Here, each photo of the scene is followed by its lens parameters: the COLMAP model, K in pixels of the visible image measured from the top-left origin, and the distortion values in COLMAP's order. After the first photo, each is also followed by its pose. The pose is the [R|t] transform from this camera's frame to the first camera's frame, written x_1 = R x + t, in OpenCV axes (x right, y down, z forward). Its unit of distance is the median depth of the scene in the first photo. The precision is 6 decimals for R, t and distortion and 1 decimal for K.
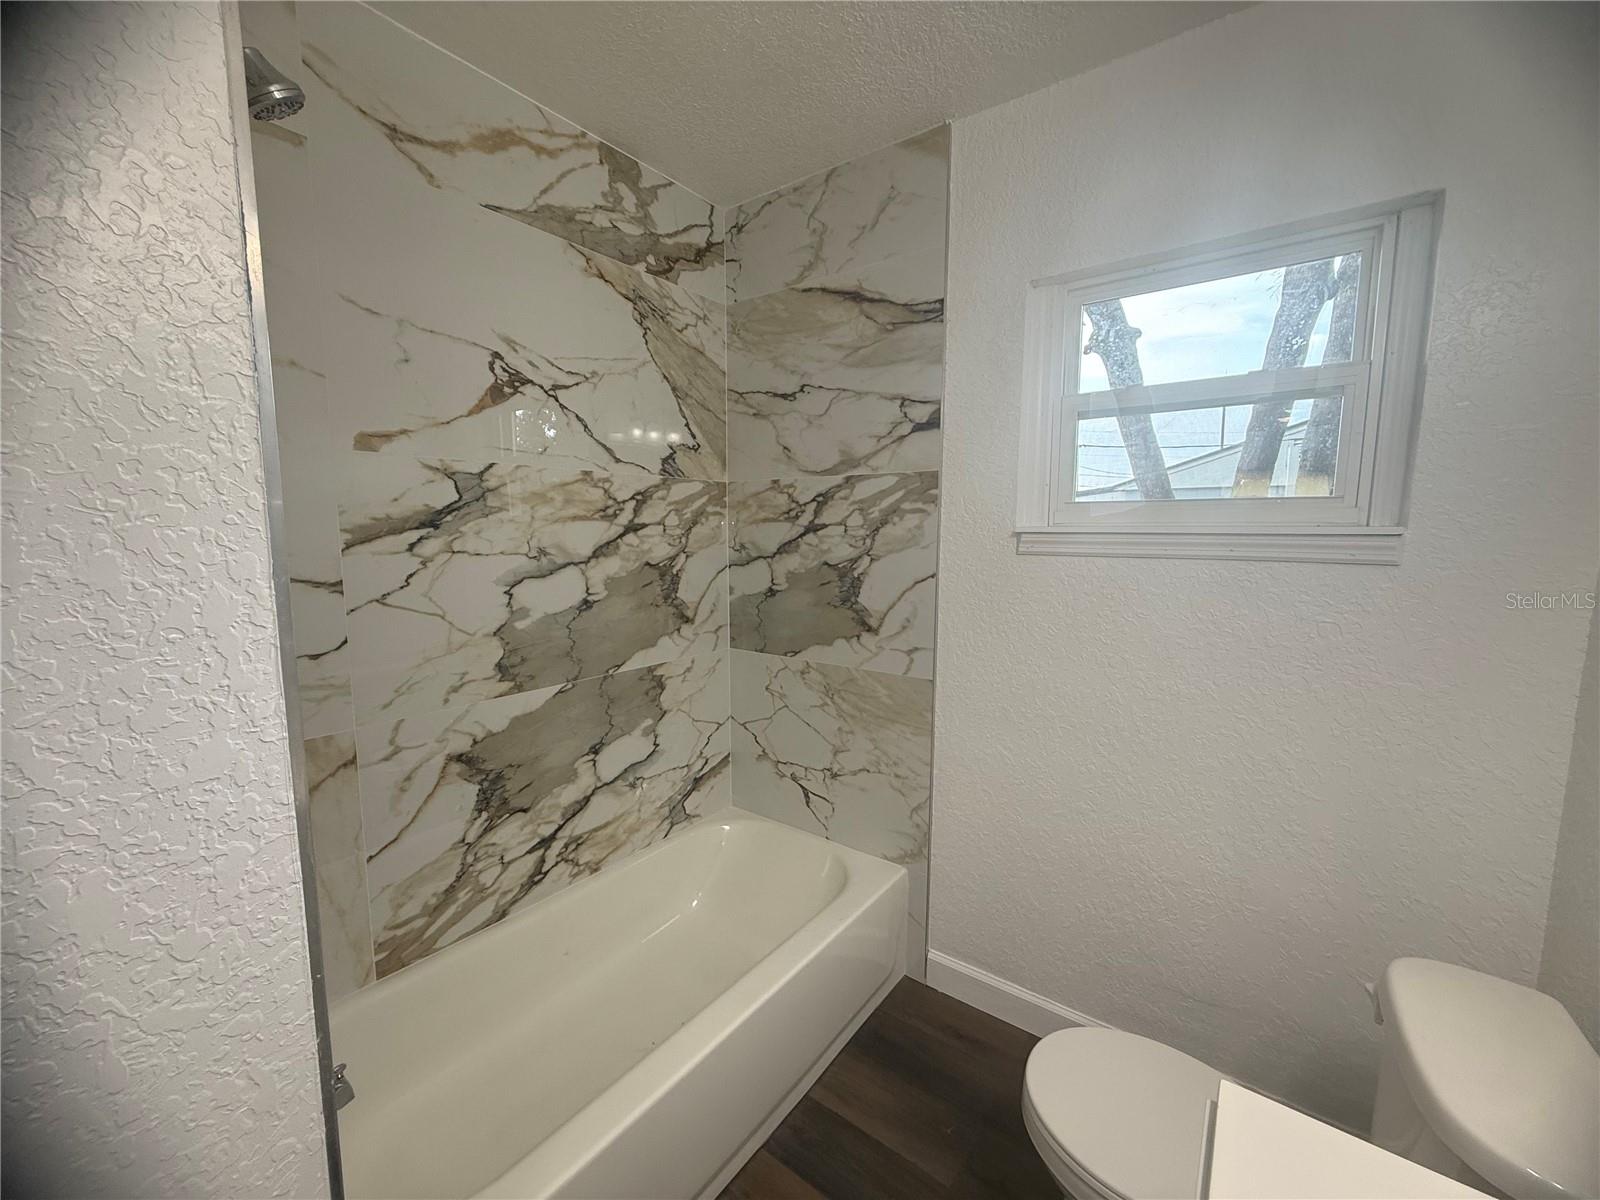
lens RADIAL K [[639.4, 0, 794.3], [0, 639.4, 602.2], [0, 0, 1]] dist [0.000068, 0.000952]
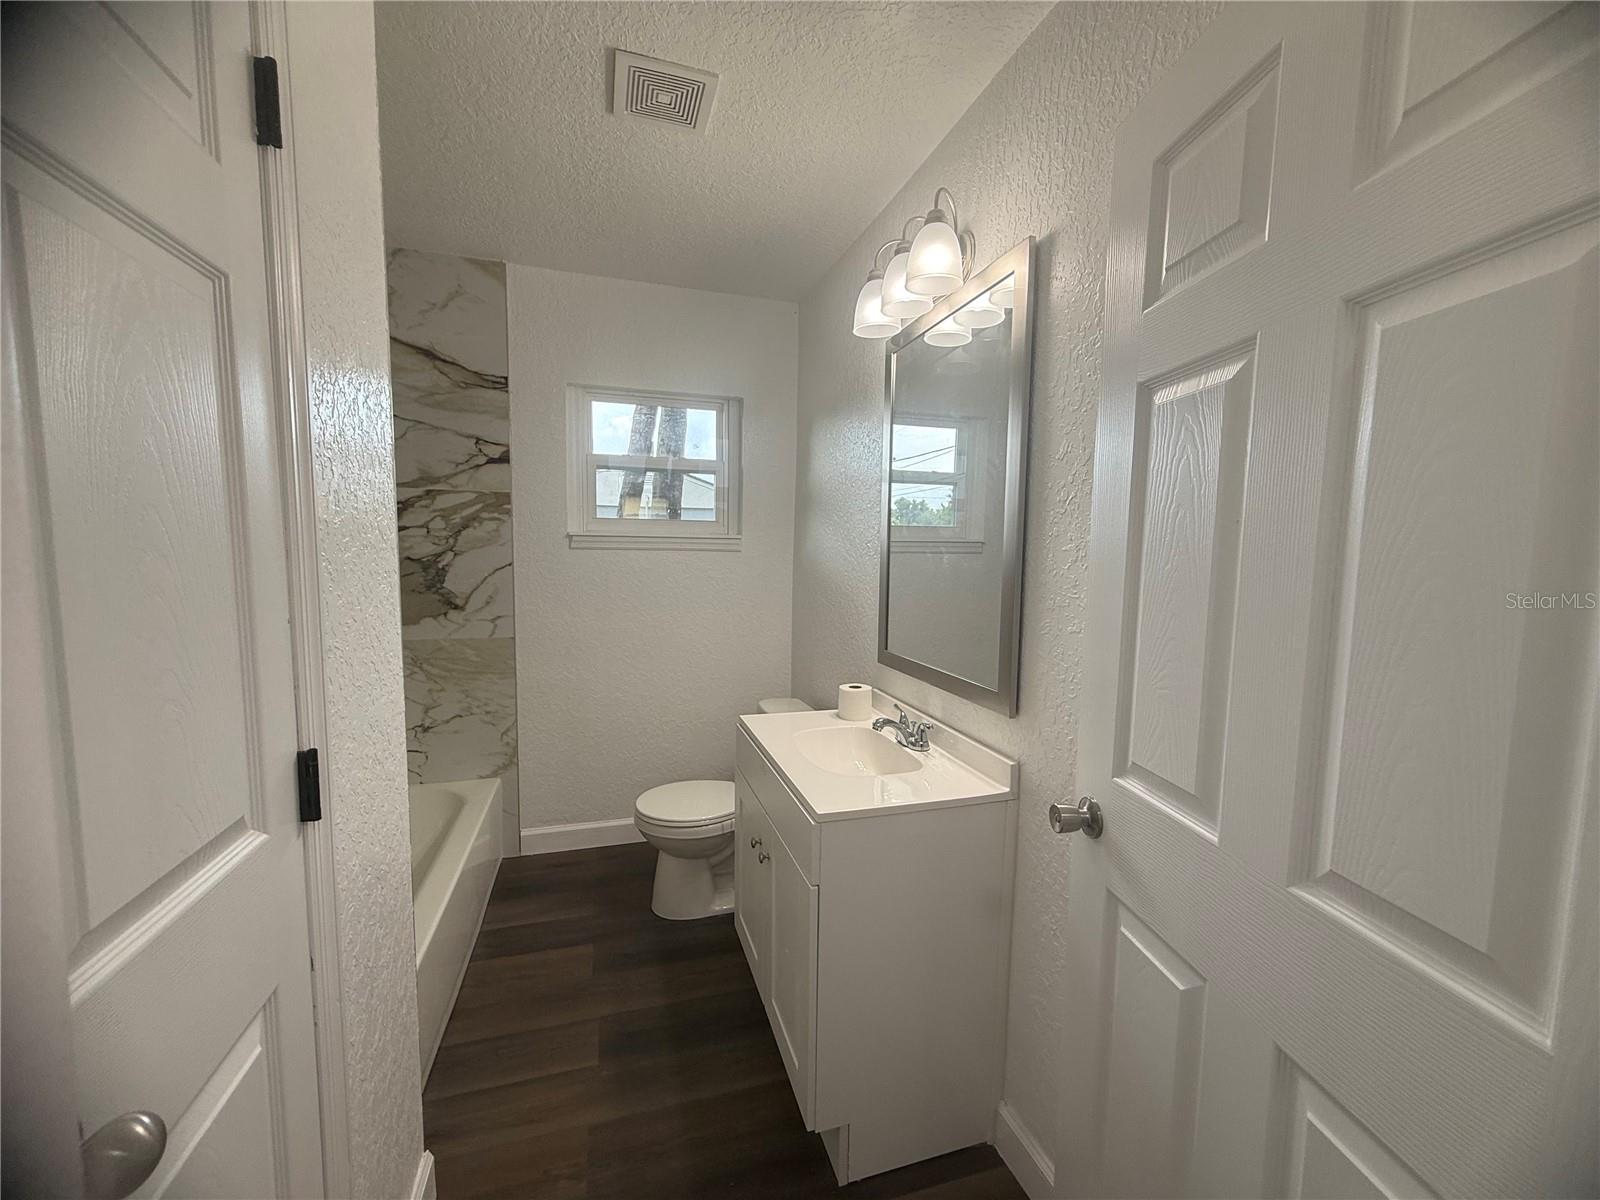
lens RADIAL K [[639.4, 0, 794.3], [0, 639.4, 602.2], [0, 0, 1]] dist [0.000068, 0.000952]
pose [[0.592771, -0.066151, 0.802650, -0.561264], [0.078111, 0.996645, 0.024453, 0.057800], [-0.801574, 0.048201, 0.595949, -0.368309]]
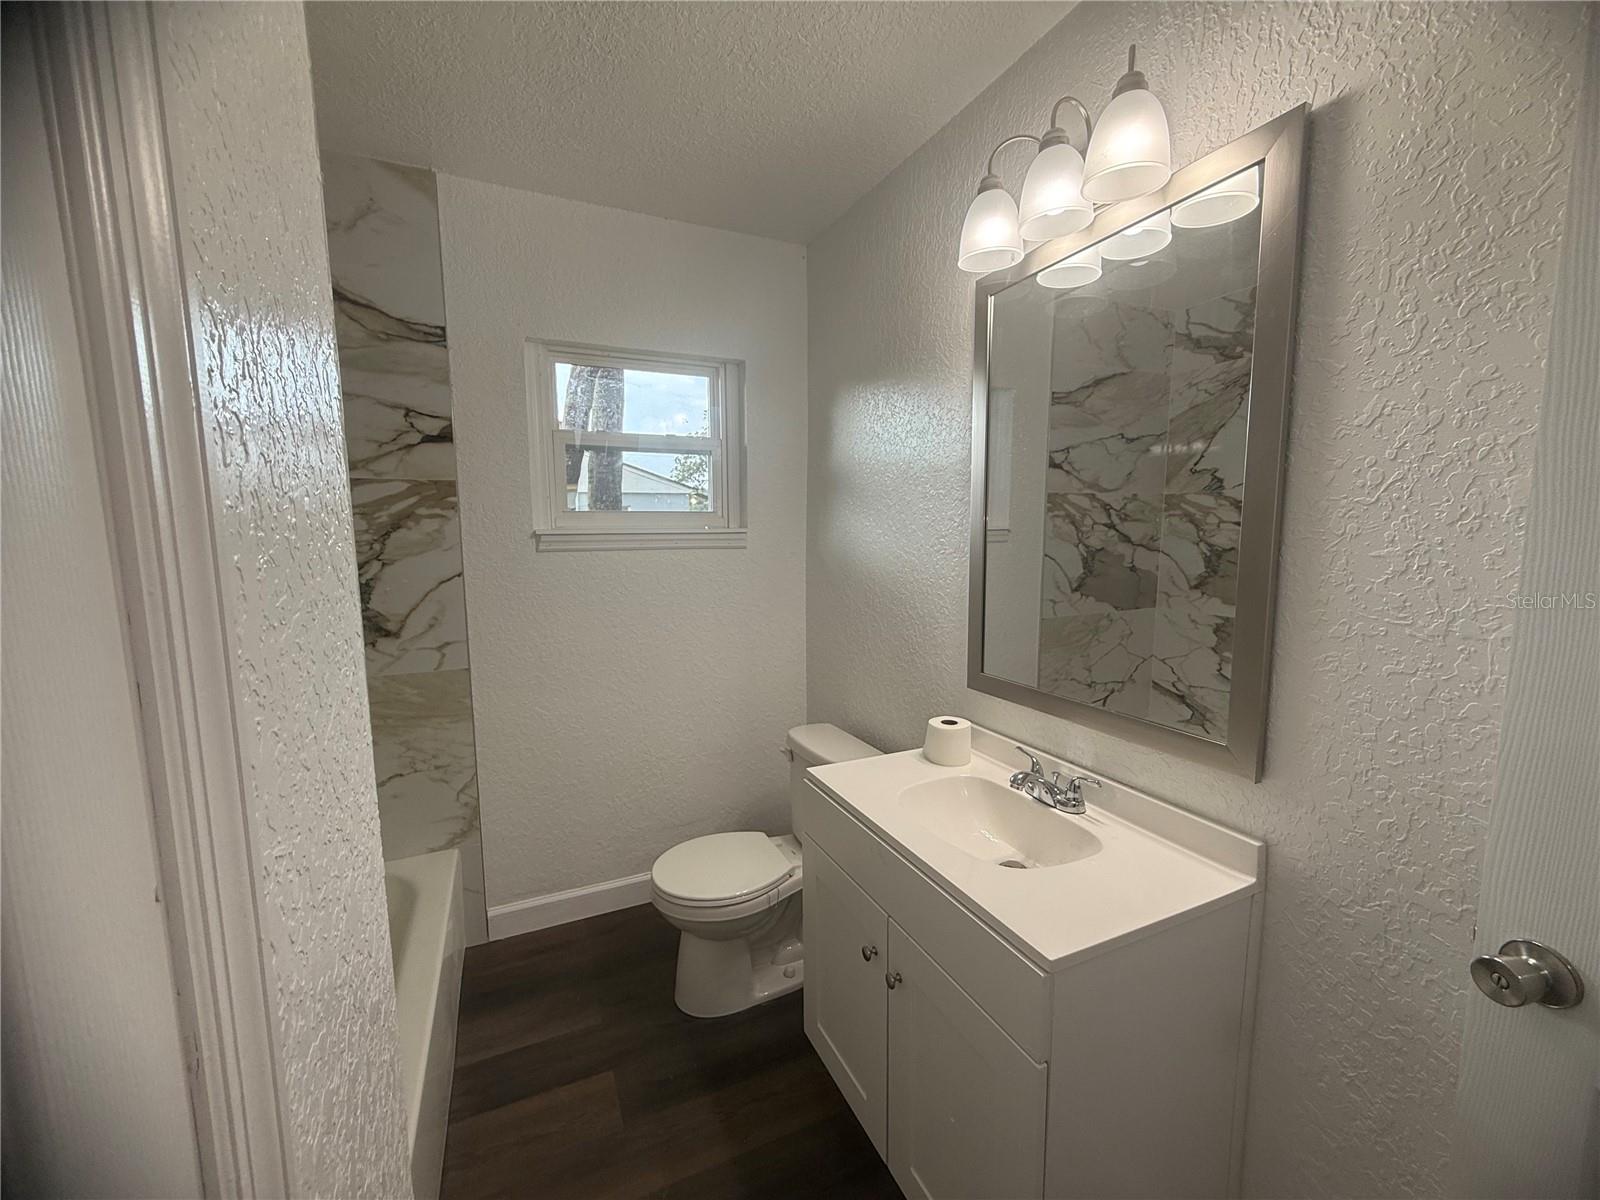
lens RADIAL K [[639.4, 0, 794.3], [0, 639.4, 602.2], [0, 0, 1]] dist [0.000068, 0.000952]
pose [[0.480584, -0.109164, 0.870128, -0.469514], [0.108416, 0.992006, 0.064575, -0.002742], [-0.870222, 0.063302, 0.488577, -0.045782]]
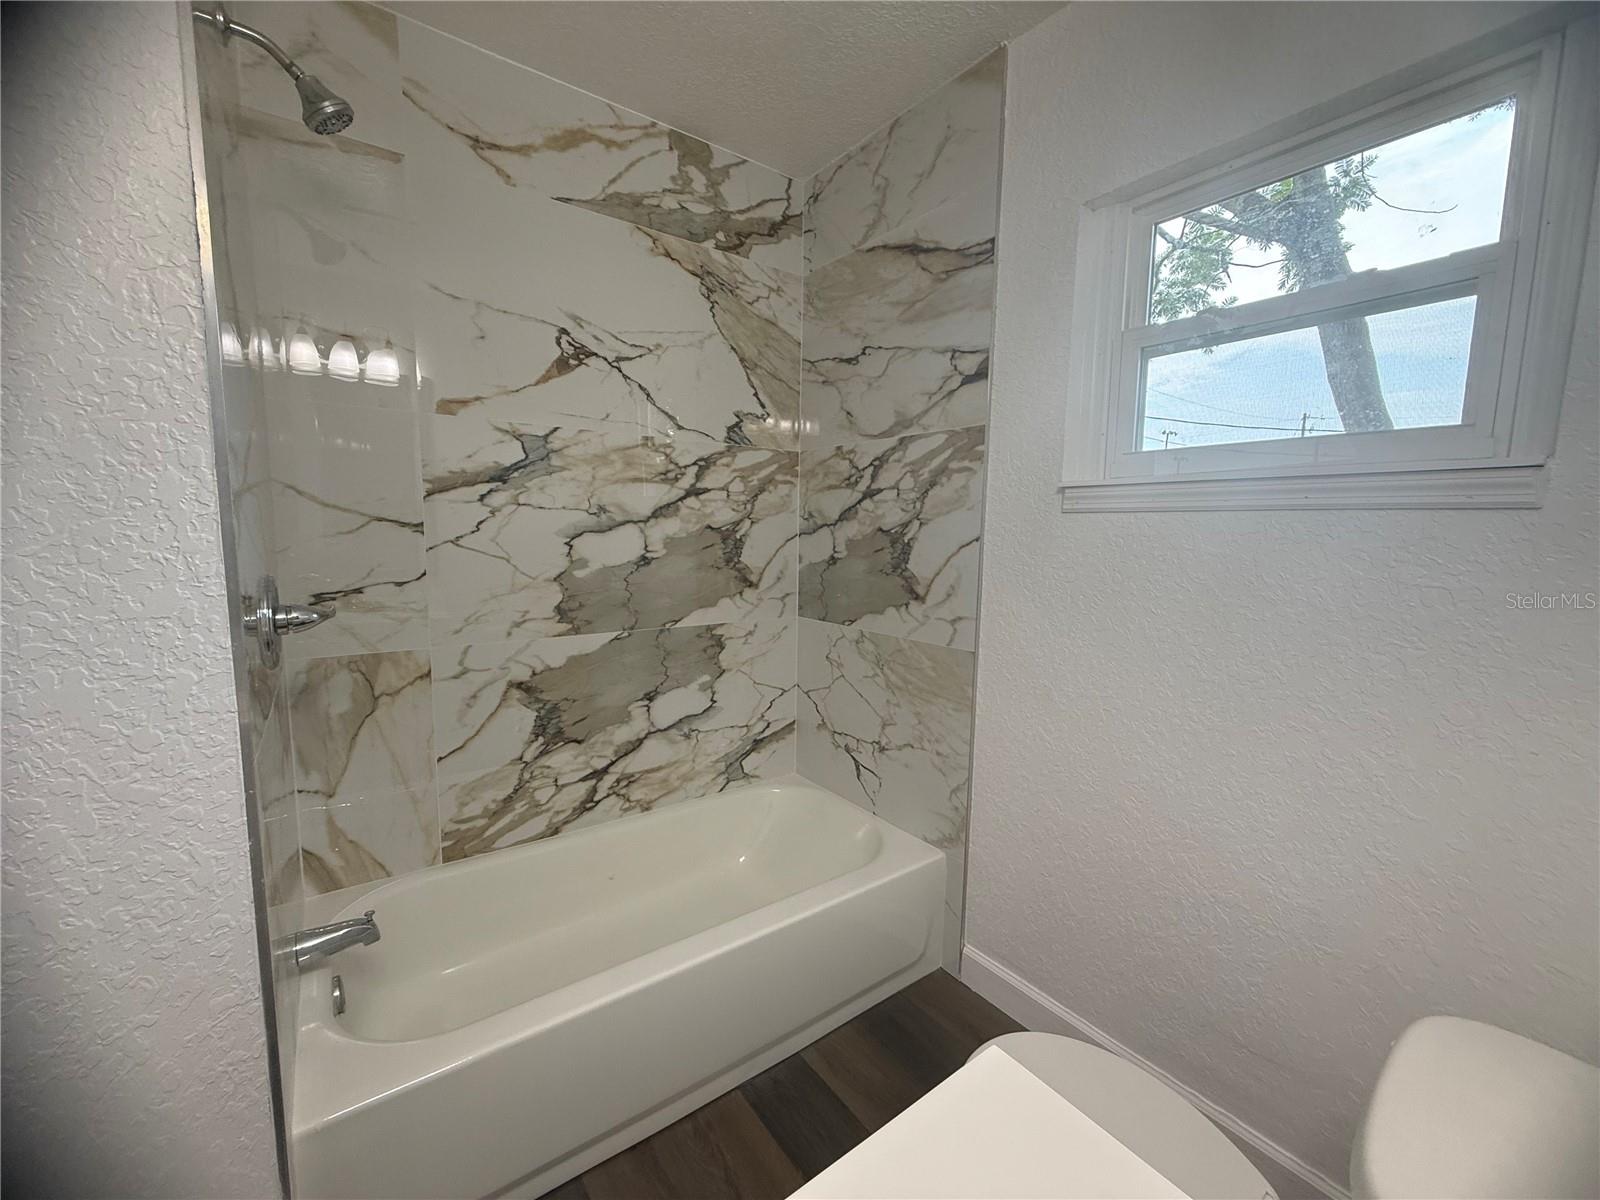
lens RADIAL K [[639.4, 0, 794.3], [0, 639.4, 602.2], [0, 0, 1]] dist [0.000068, 0.000952]
pose [[0.957877, 0.044866, -0.283652, 0.227324], [-0.046051, 0.998936, 0.002491, 0.059445], [0.283462, 0.010676, 0.958924, 0.034878]]
